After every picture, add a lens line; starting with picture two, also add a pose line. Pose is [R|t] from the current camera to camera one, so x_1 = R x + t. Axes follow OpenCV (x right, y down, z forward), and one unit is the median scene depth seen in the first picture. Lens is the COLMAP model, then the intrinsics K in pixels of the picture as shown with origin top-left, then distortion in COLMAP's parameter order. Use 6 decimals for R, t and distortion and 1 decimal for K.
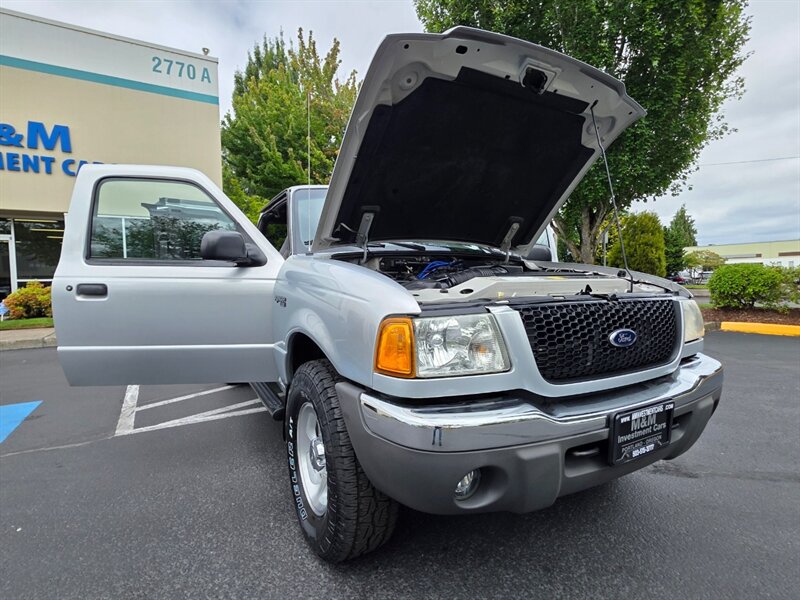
lens RADIAL K [[421.6, 0, 400.0], [0, 421.6, 300.0], [0, 0, 1]] dist [0.001243, 0.000833]
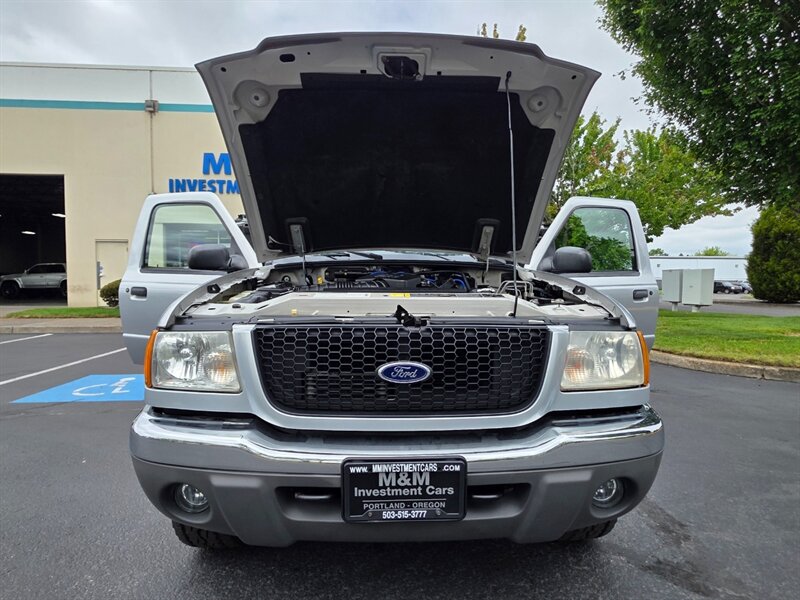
lens RADIAL K [[437.2, 0, 403.3], [0, 437.2, 301.1], [0, 0, 1]] dist [0.003366, 0.001374]
pose [[0.890469, 0.038050, -0.453450, 0.765933], [-0.039063, 0.999211, 0.007136, -0.045833], [0.453364, 0.011358, 0.891253, 0.203898]]
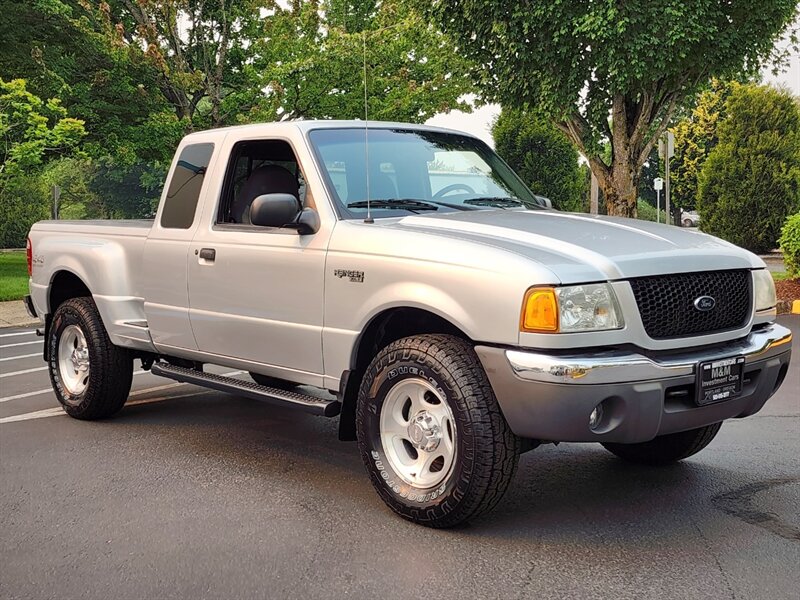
lens RADIAL K [[1080.4, 0, 421.6], [0, 1080.4, 298.0], [0, 0, 1]] dist [0.089324, 0.014255]
pose [[0.971057, -0.015409, 0.238349, -0.808072], [0.009832, 0.999650, 0.024571, -0.006122], [-0.238644, -0.021517, 0.970869, -1.475657]]
